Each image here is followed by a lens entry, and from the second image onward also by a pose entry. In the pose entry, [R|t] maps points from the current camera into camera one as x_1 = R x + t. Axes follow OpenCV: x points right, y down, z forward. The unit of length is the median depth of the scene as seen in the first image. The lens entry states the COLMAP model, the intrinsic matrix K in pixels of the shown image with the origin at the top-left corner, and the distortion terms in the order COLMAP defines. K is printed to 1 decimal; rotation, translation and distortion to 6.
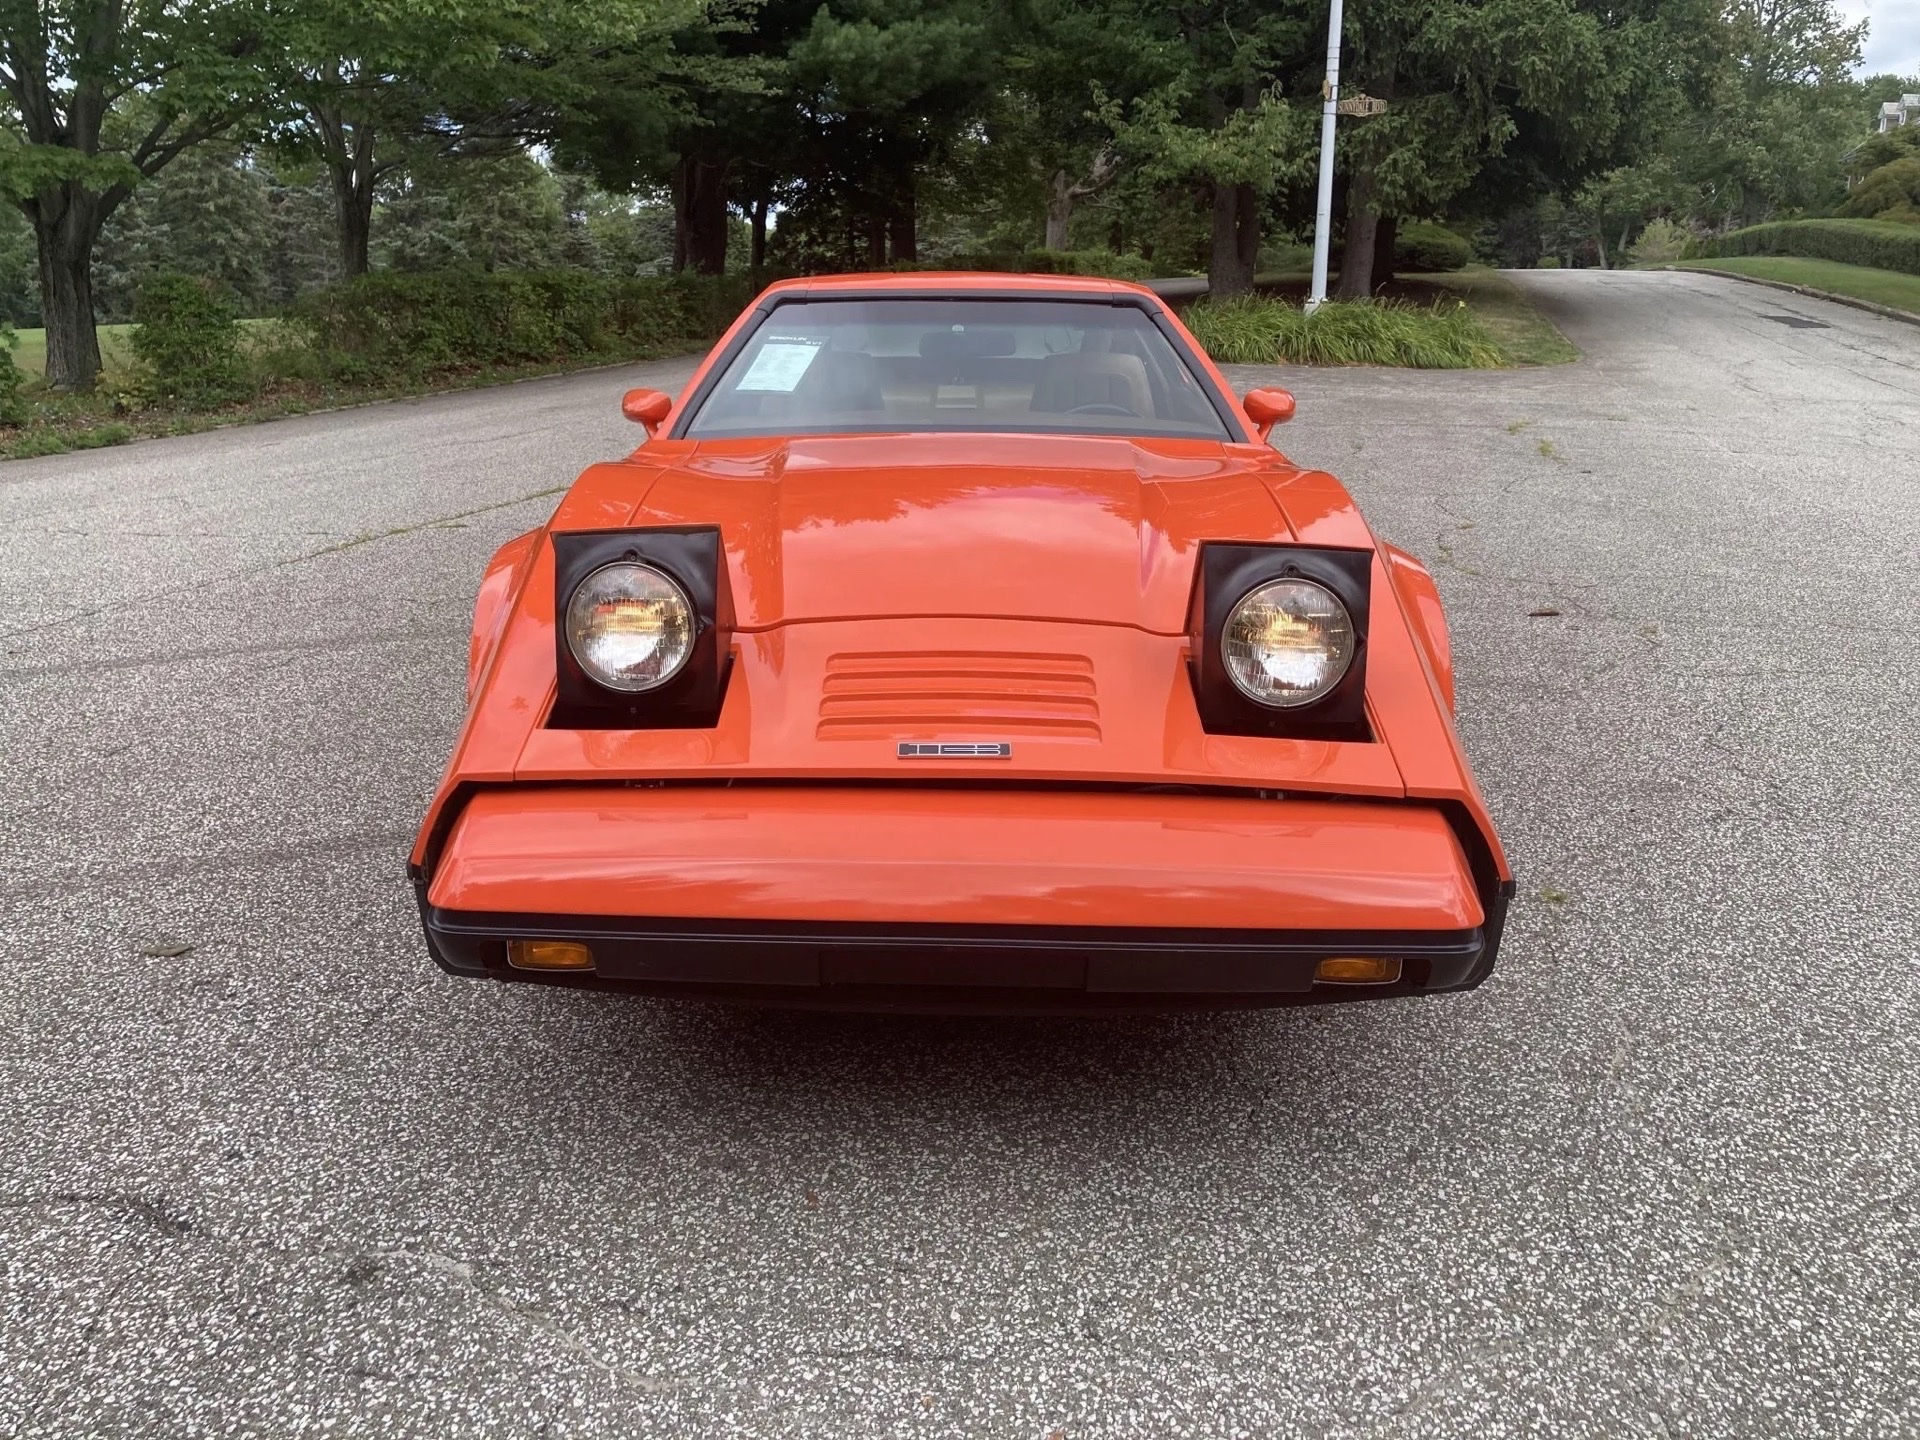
lens RADIAL K [[1614.5, 0, 960.0], [0, 1614.5, 720.0], [0, 0, 1]] dist [0.016228, 0.011437]
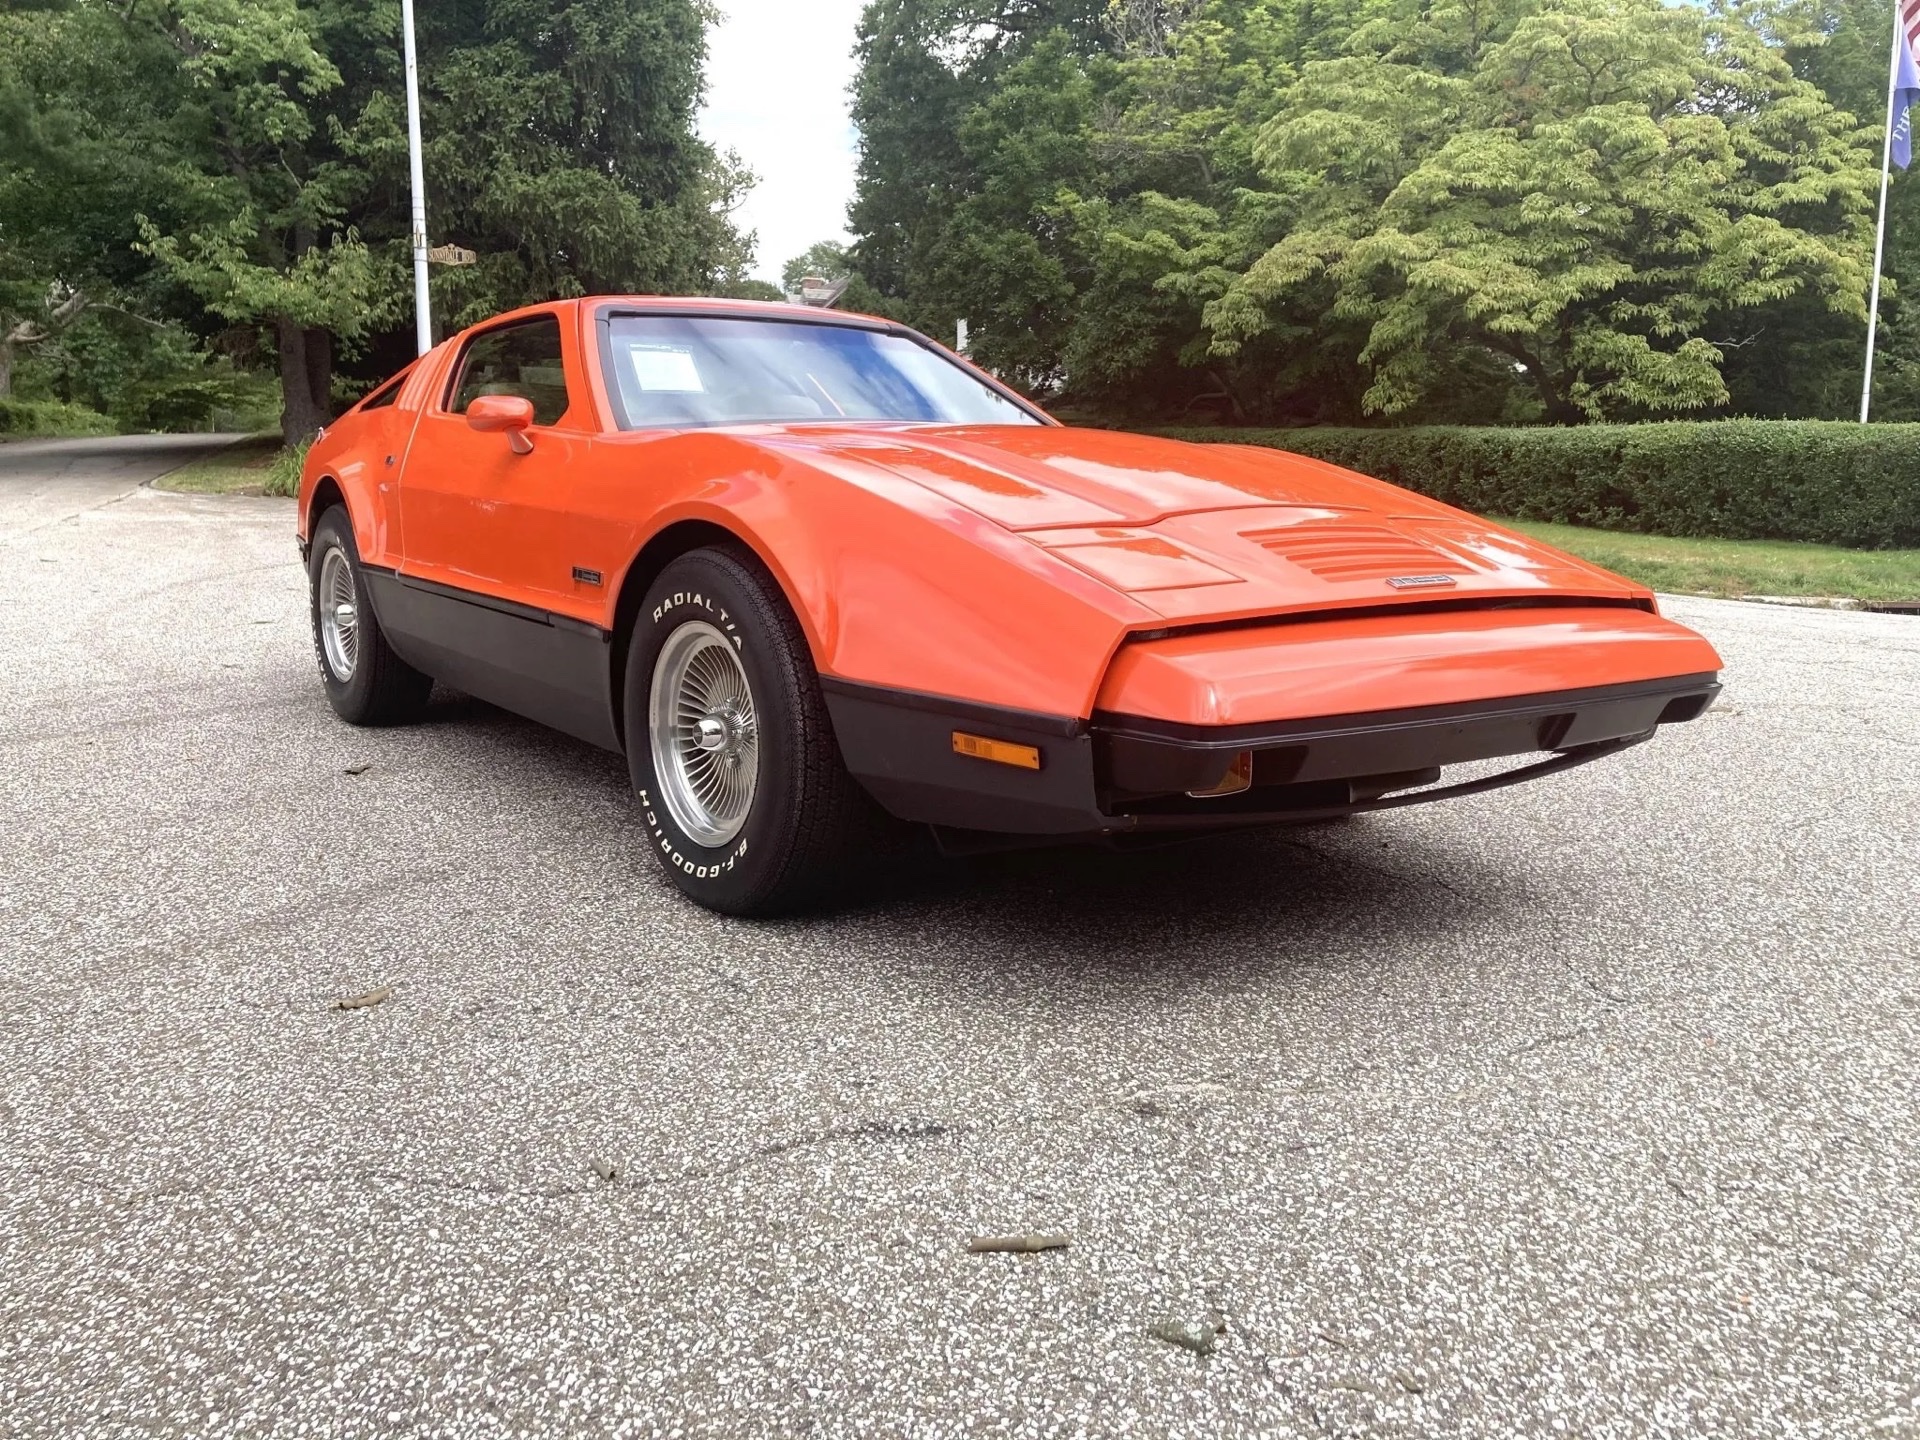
lens RADIAL K [[1605.2, 0, 960.4], [0, 1605.2, 671.0], [0, 0, 1]] dist [0.008630, 0.011739]
pose [[0.806973, -0.083202, 0.584698, -0.827933], [0.157400, 0.984518, -0.077140, 0.103545], [-0.569227, 0.154281, 0.807575, 0.166641]]
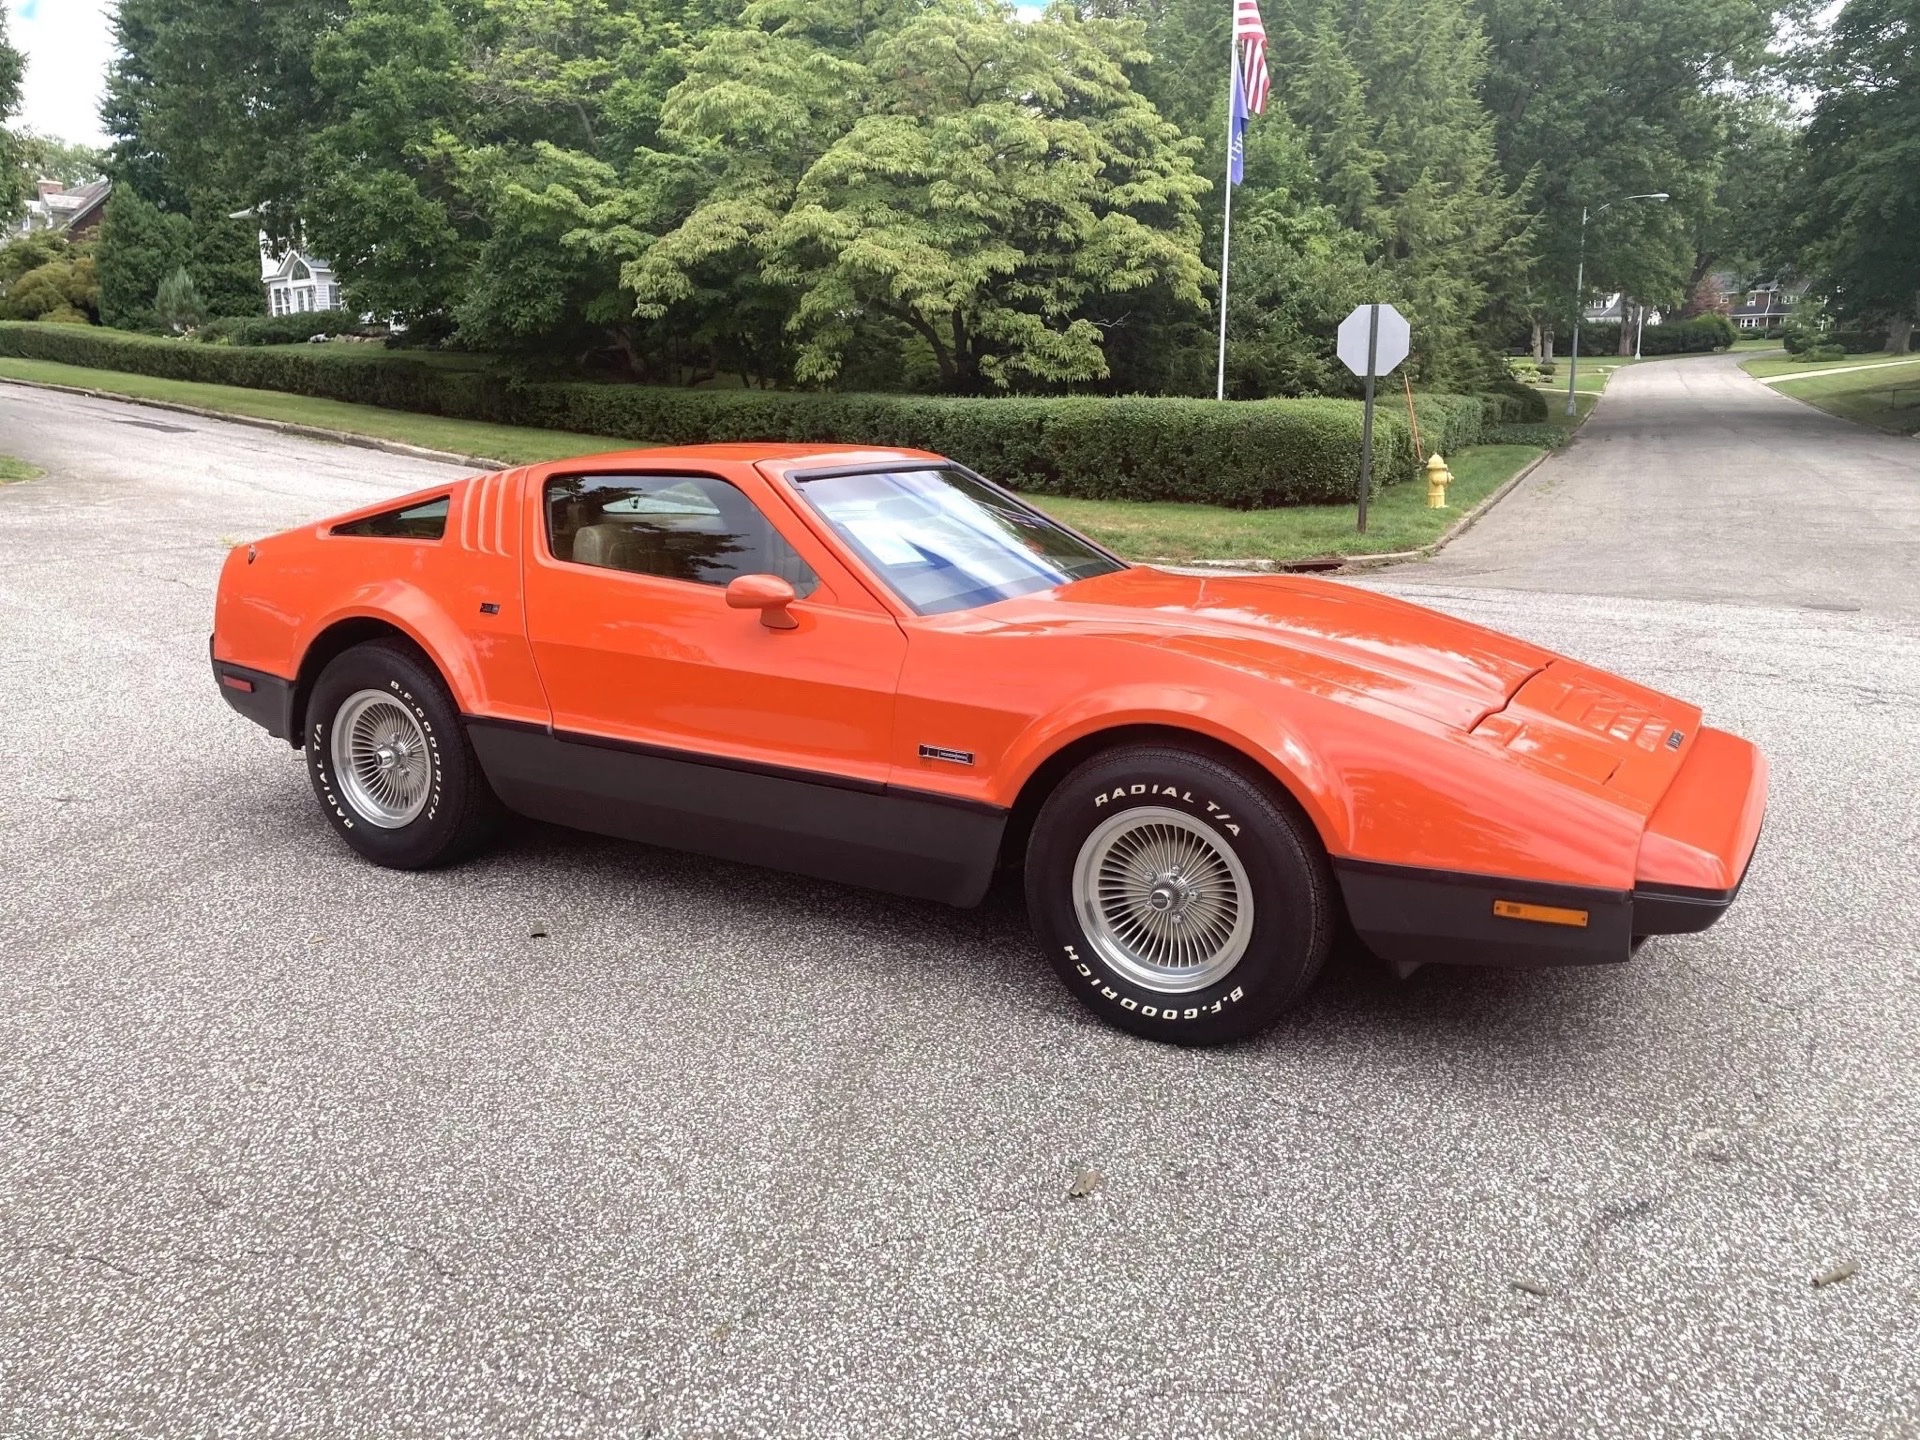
lens RADIAL K [[1579.9, 0, 966.6], [0, 1579.9, 684.8], [0, 0, 1]] dist [-0.000053, -0.009995]
pose [[0.488808, -0.165125, 0.856621, -1.499904], [0.225053, 0.972555, 0.059052, -0.256516], [-0.842863, 0.163920, 0.512555, 0.613410]]
